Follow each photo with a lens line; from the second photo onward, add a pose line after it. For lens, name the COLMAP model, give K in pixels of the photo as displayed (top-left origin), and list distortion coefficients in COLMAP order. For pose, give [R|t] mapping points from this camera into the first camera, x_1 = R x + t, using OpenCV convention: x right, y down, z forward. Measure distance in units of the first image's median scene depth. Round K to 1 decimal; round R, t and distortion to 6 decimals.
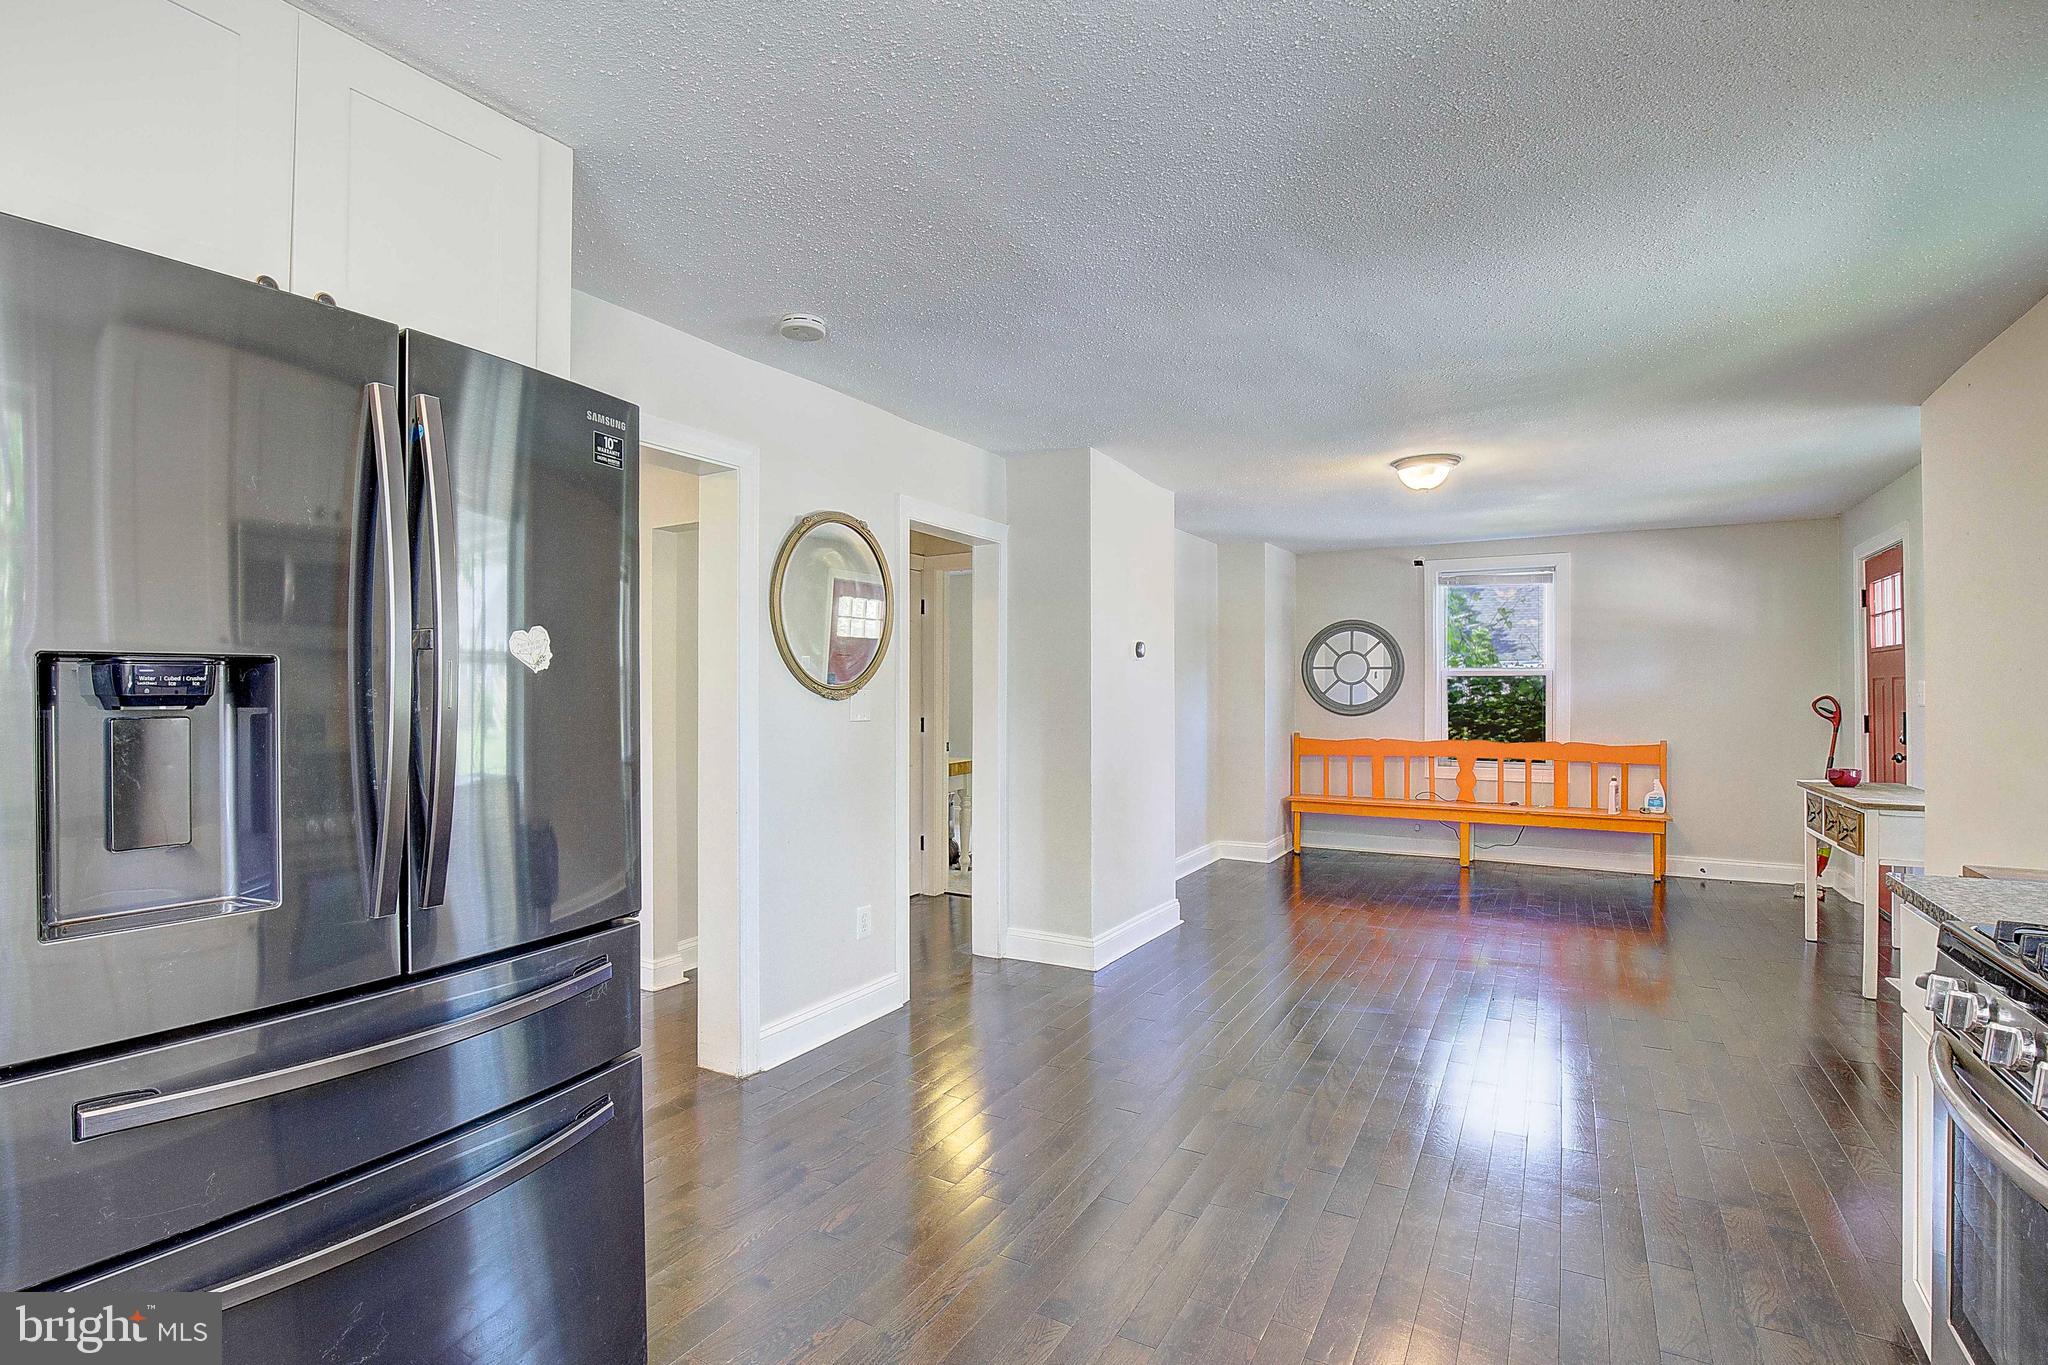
lens RADIAL K [[1006.7, 0, 915.2], [0, 1006.7, 687.0], [0, 0, 1]] dist [-0.001205, -0.001235]
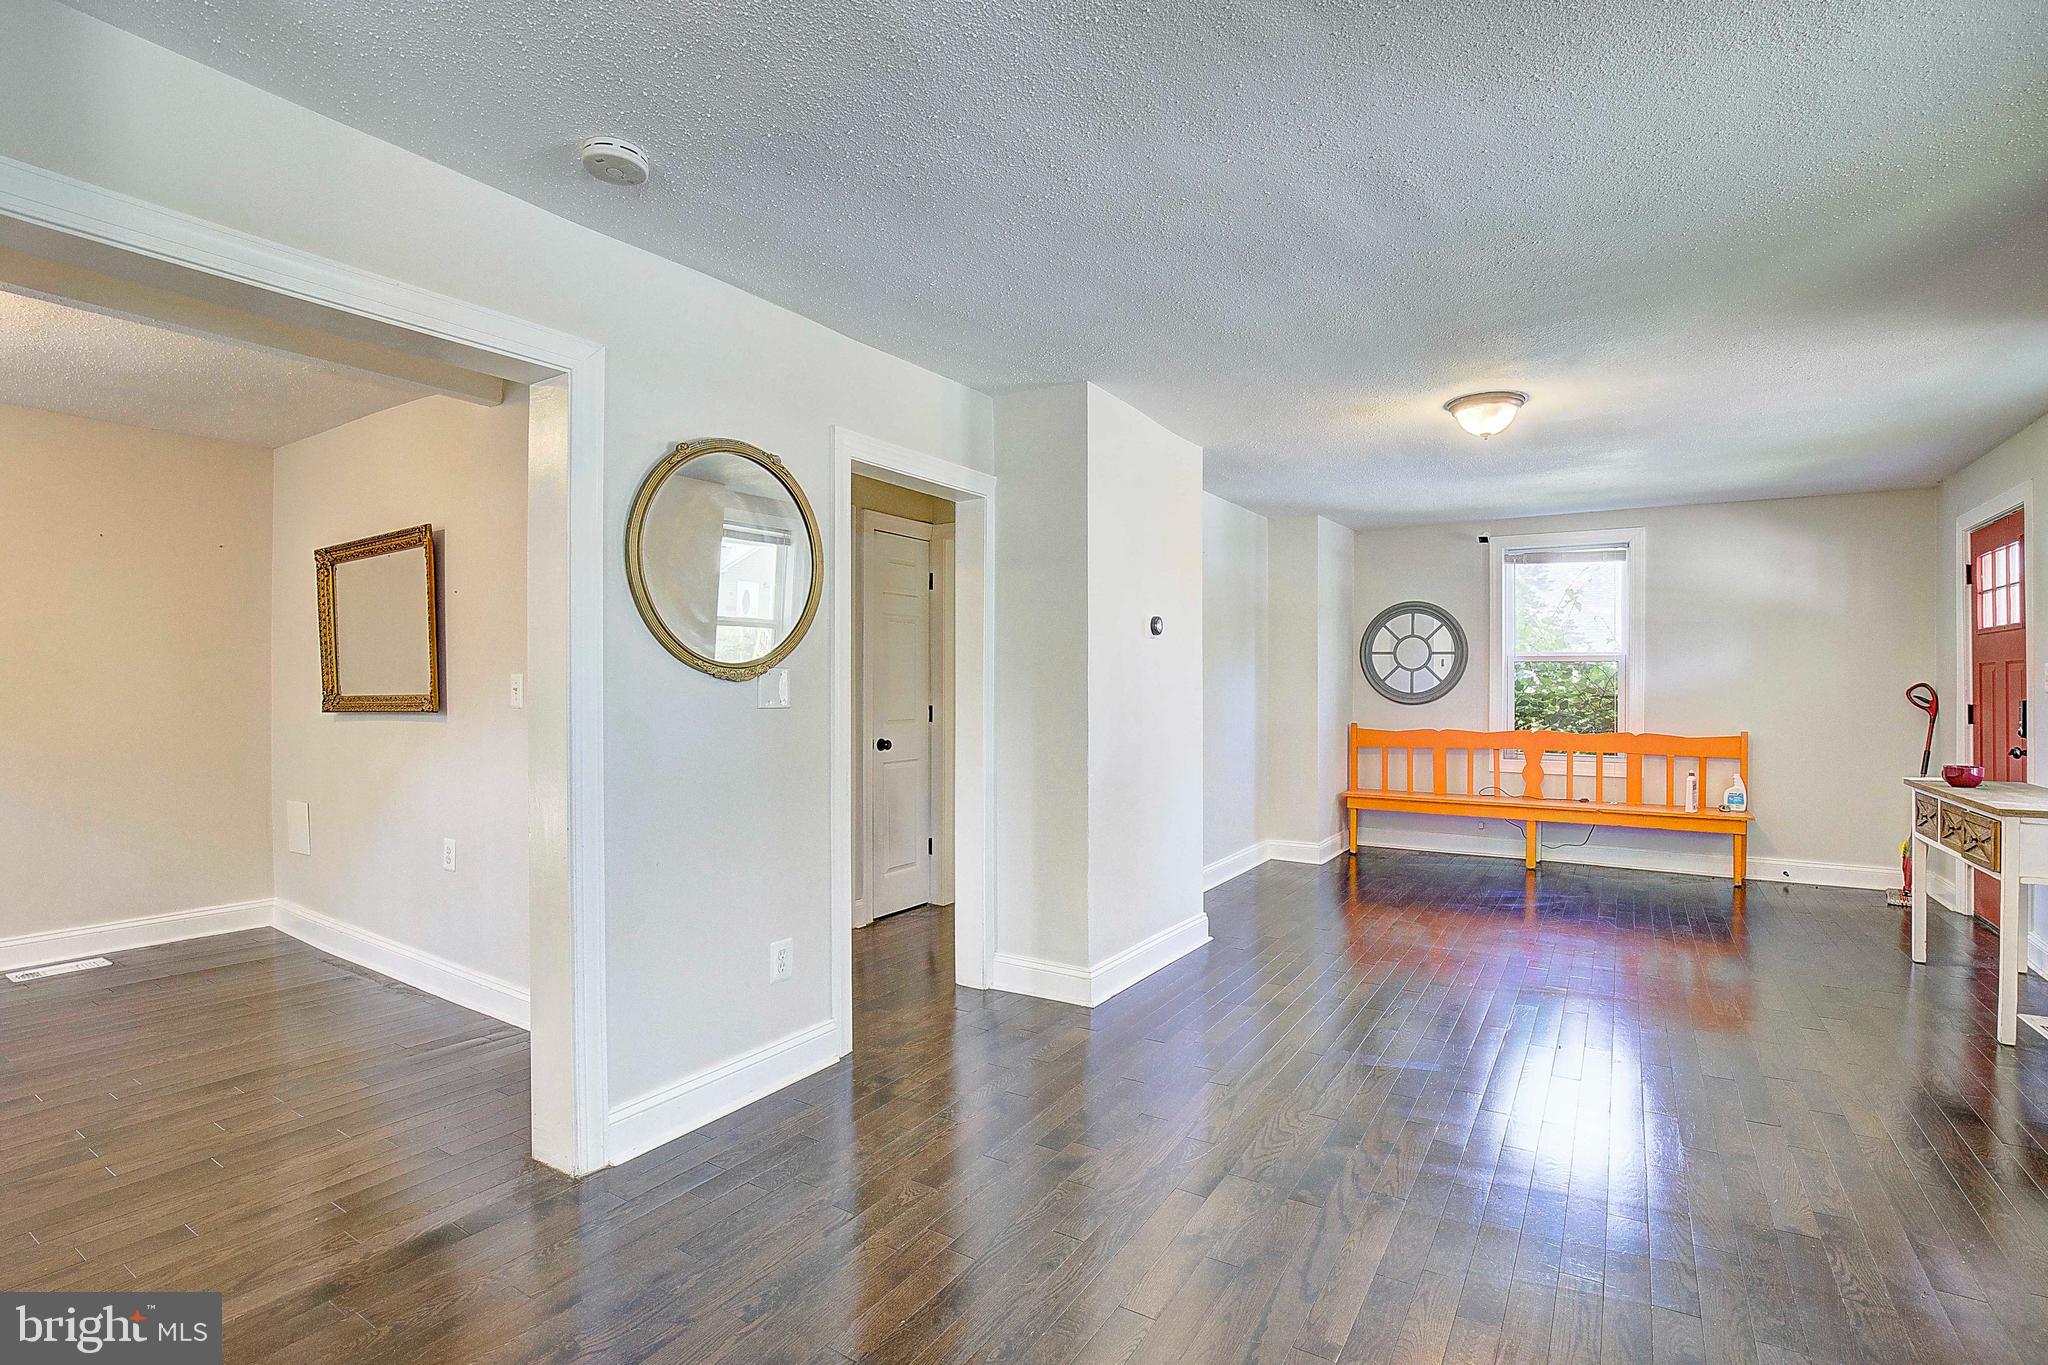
lens RADIAL K [[951.7, 0, 1044.1], [0, 951.7, 683.6], [0, 0, 1]] dist [-0.010912, 0.000788]
pose [[0.999770, 0.002303, 0.021326, 0.089703], [-0.002414, 0.999984, 0.005177, 0.006524], [-0.021314, -0.005227, 0.999759, 0.156213]]
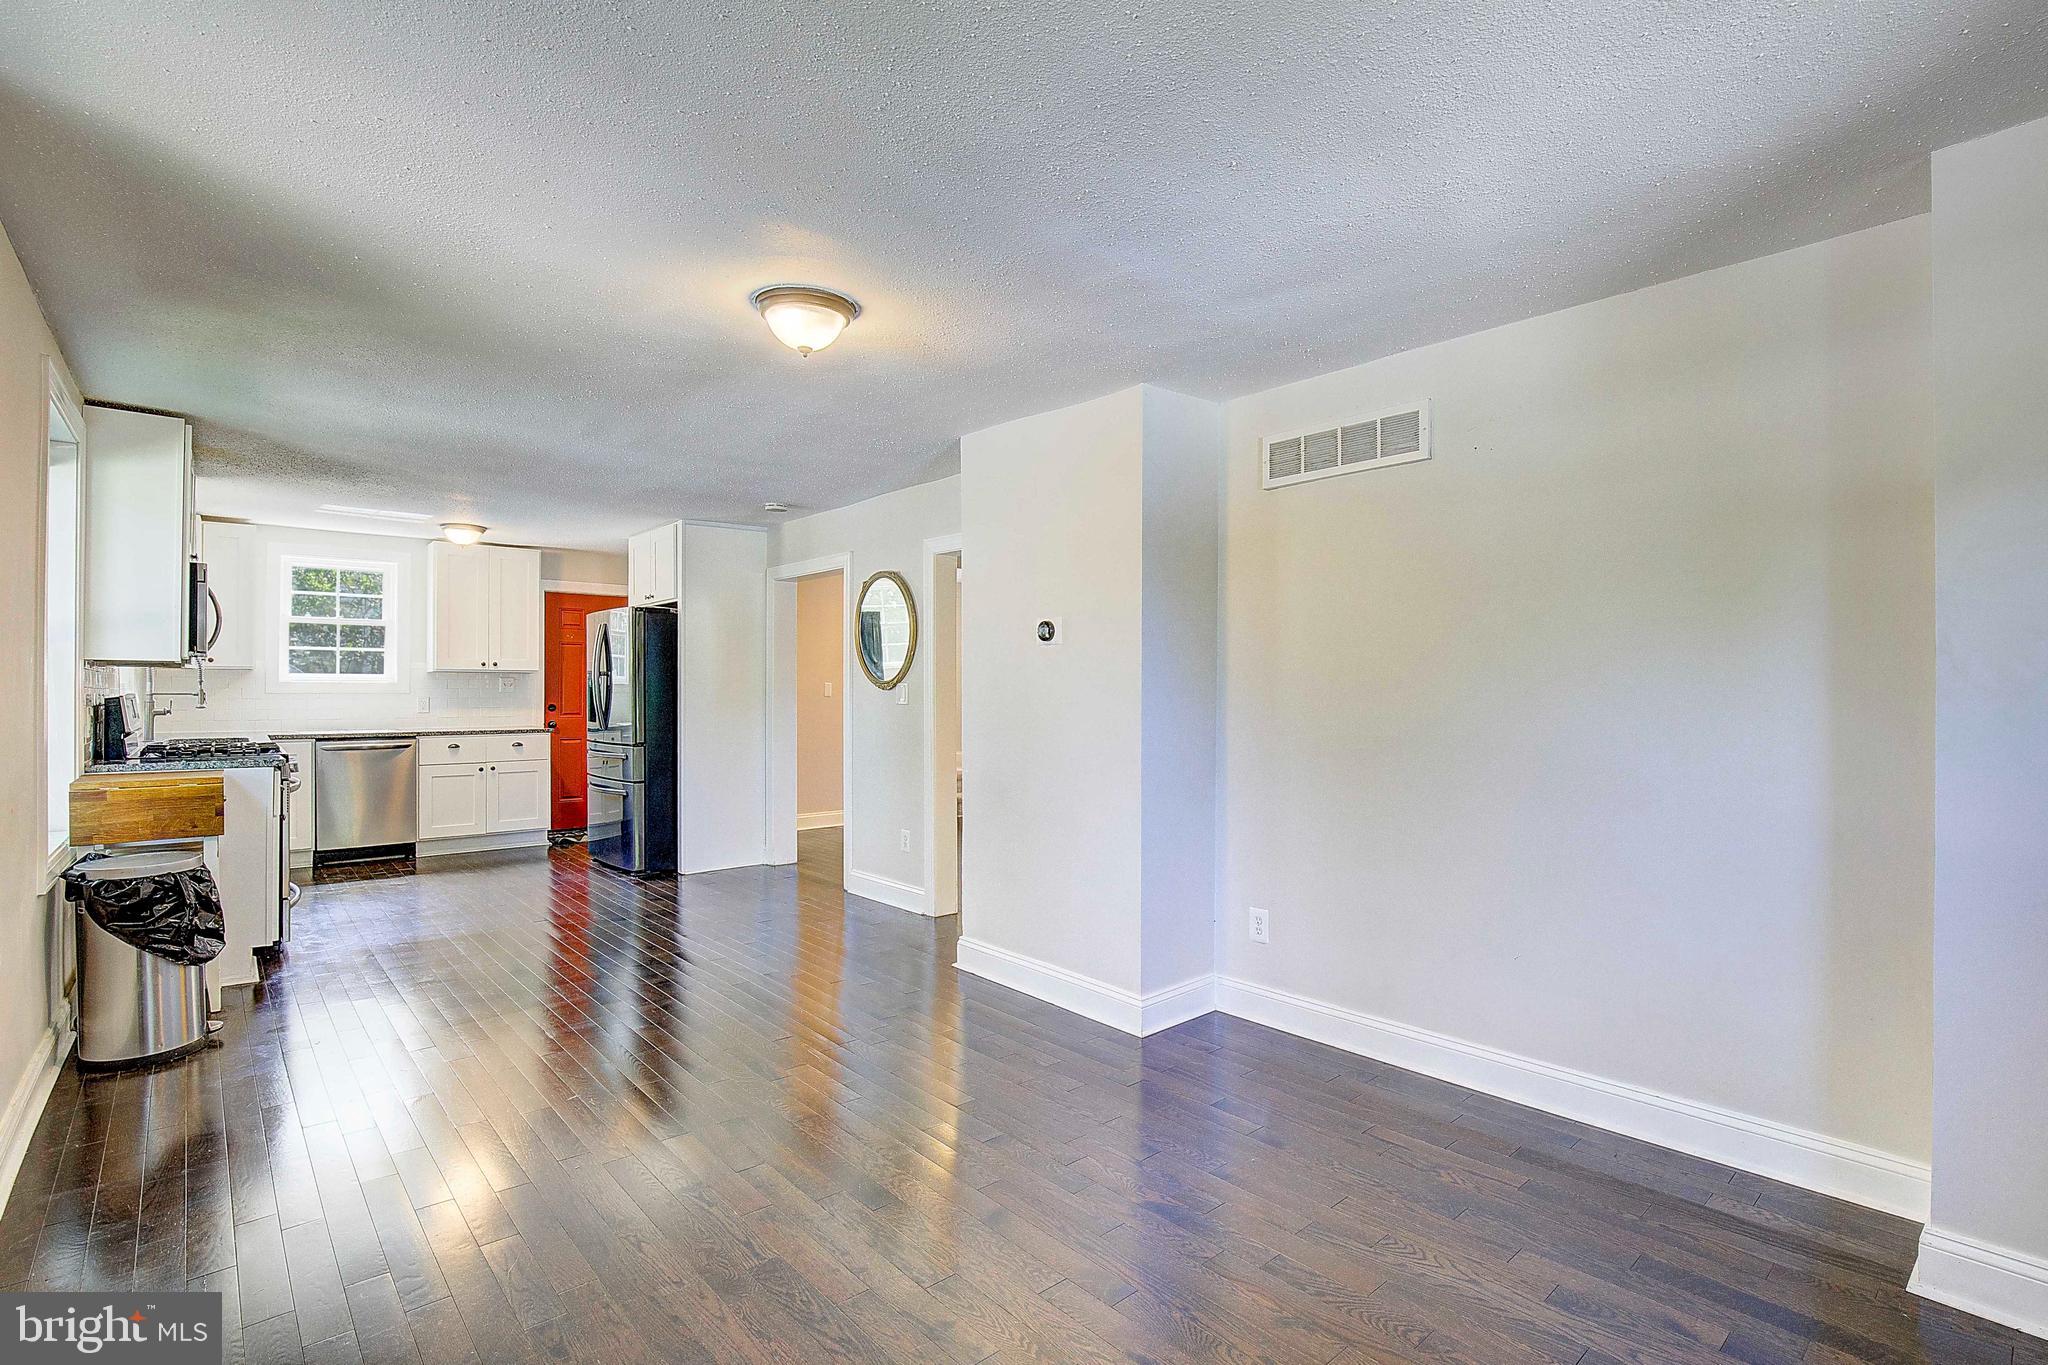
lens RADIAL K [[967.0, 0, 1034.7], [0, 967.0, 688.4], [0, 0, 1]] dist [-0.031747, 0.000157]
pose [[-0.279055, 0.000438, -0.960275, 0.795072], [0.000269, 1.000000, 0.000378, 0.005782], [0.960275, -0.000152, -0.279055, 1.001812]]
